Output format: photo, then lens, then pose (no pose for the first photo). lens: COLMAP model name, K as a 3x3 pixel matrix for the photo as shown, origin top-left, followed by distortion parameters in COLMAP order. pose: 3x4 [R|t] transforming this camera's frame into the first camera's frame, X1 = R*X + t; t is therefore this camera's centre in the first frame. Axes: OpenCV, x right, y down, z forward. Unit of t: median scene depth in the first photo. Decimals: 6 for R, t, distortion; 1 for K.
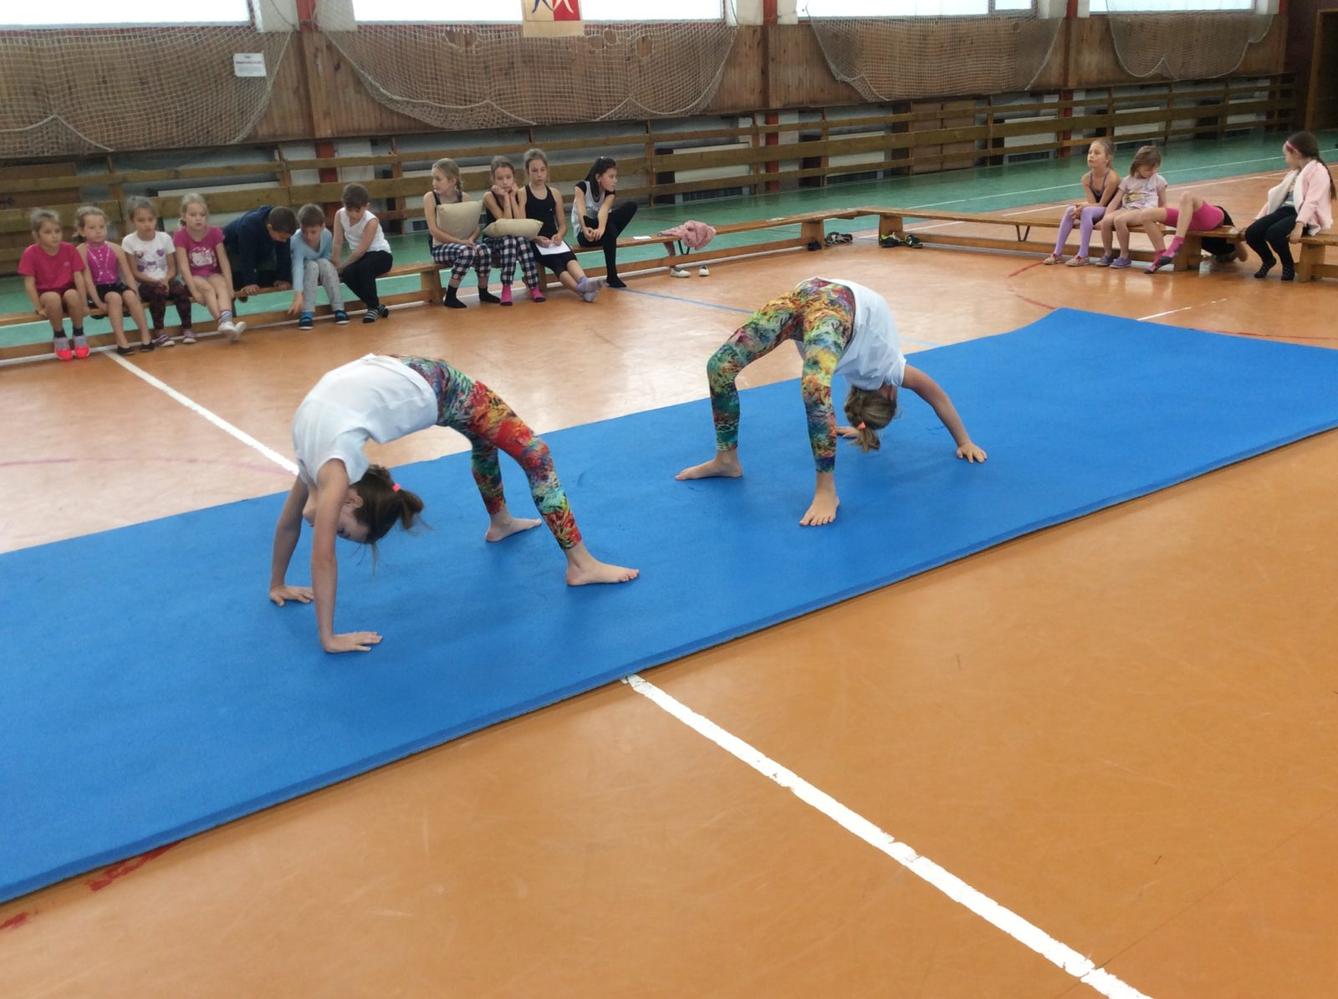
lens RADIAL K [[1217.0, 0, 669.1], [0, 1217.0, 523.2], [0, 0, 1]] dist [0.011798, 0.000000]
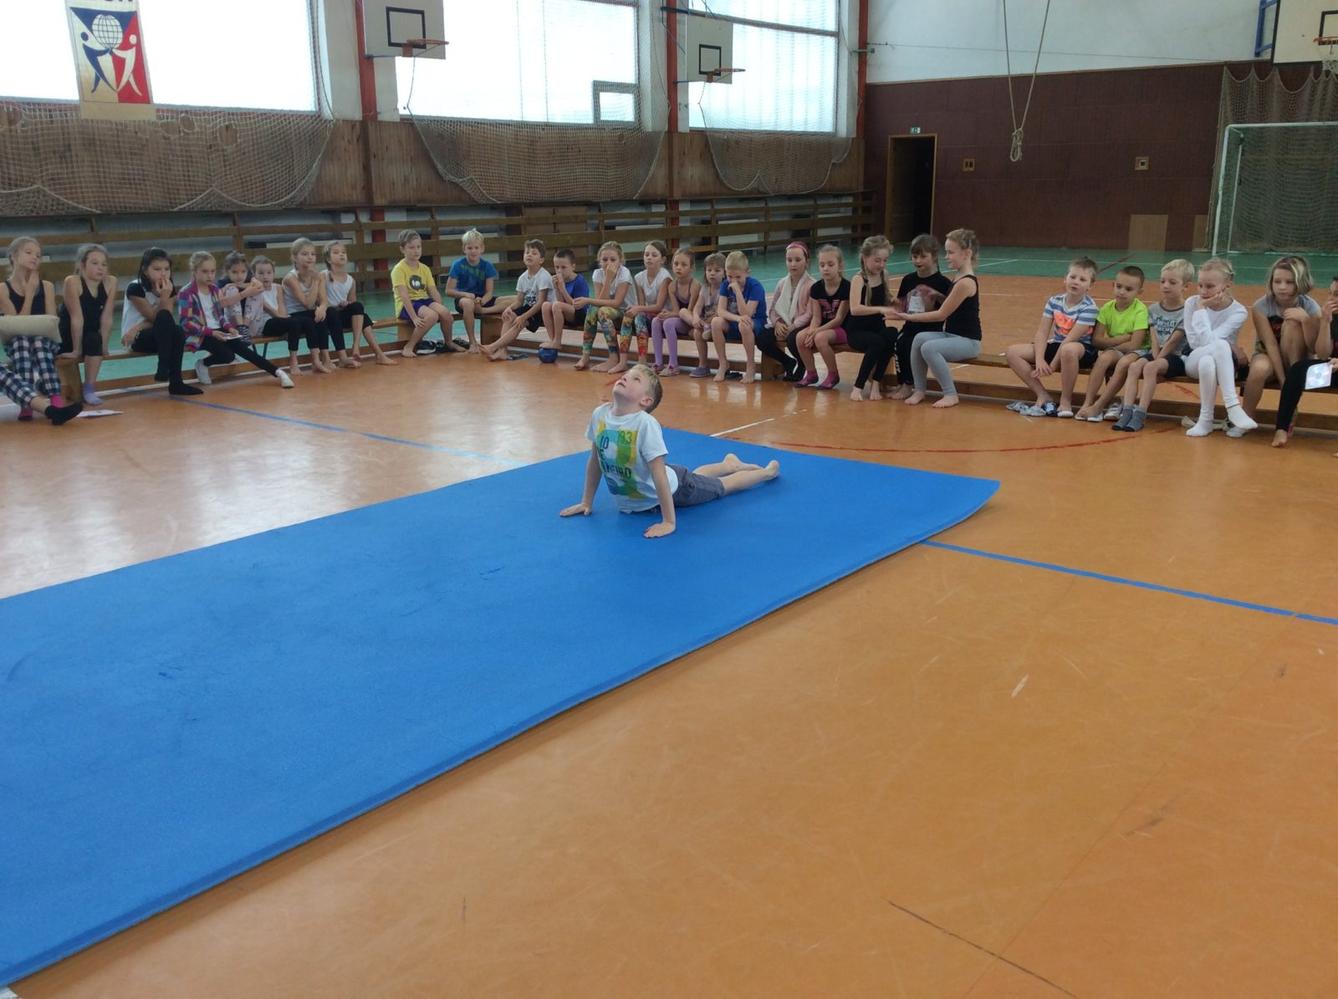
lens RADIAL K [[1217.0, 0, 678.9], [0, 1217.0, 504.8], [0, 0, 1]] dist [0.011798, 0.000000]
pose [[0.957925, -0.034056, 0.284990, 0.038426], [0.058965, 0.995107, -0.079283, -0.018527], [-0.280895, 0.092752, 0.955246, 0.044866]]
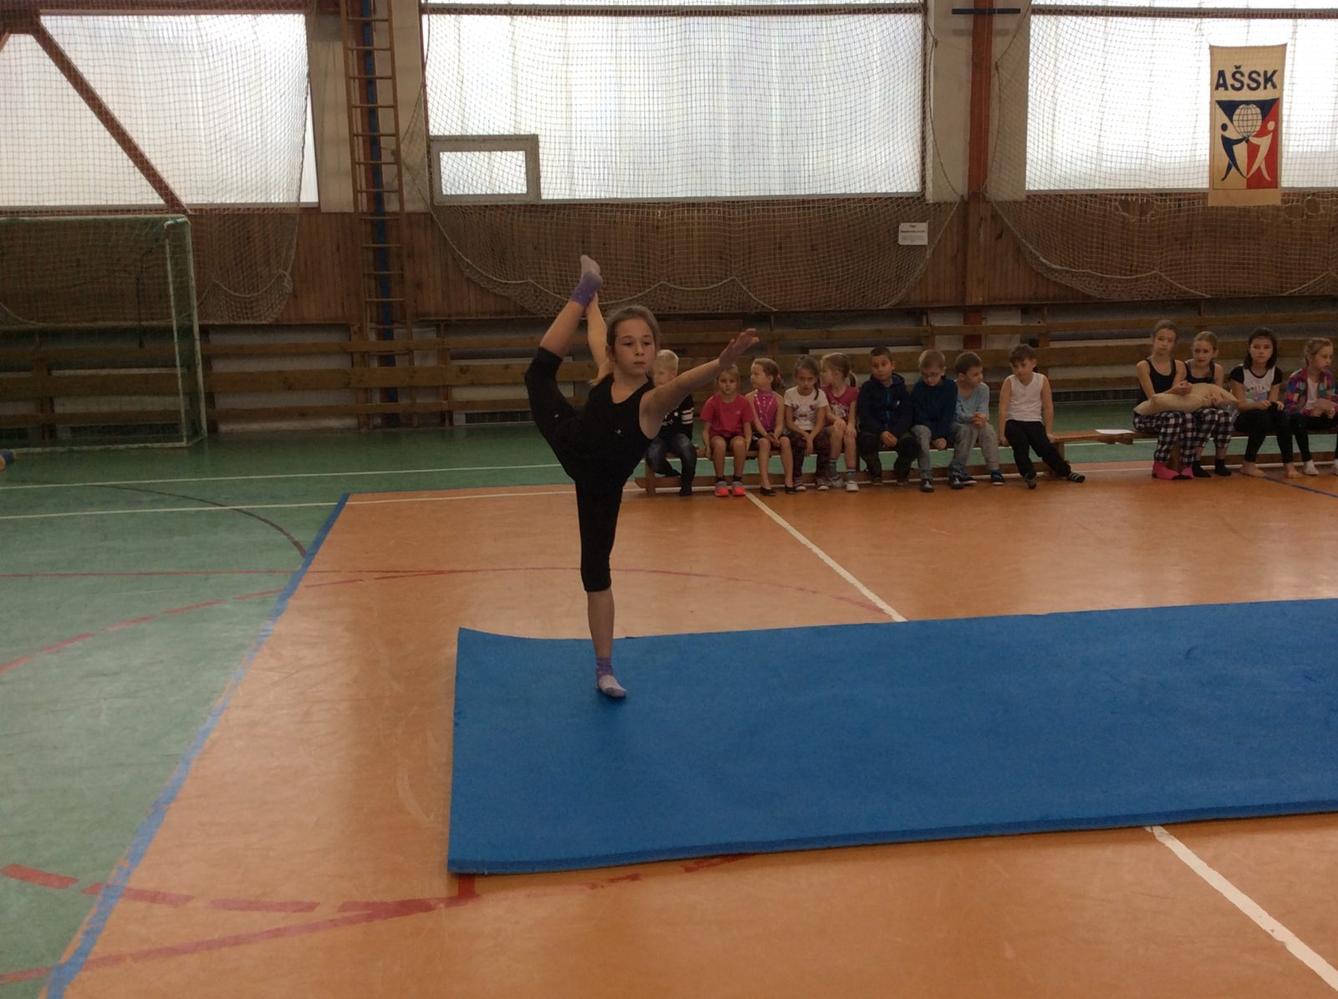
lens RADIAL K [[1394.6, 0, 661.9], [0, 1394.6, 518.7], [0, 0, 1]] dist [0.027331, 0.000000]
pose [[0.882501, 0.109777, -0.457319, 0.028971], [-0.176480, 0.978618, -0.105645, 0.017095], [0.435943, 0.173939, 0.883005, -0.076116]]
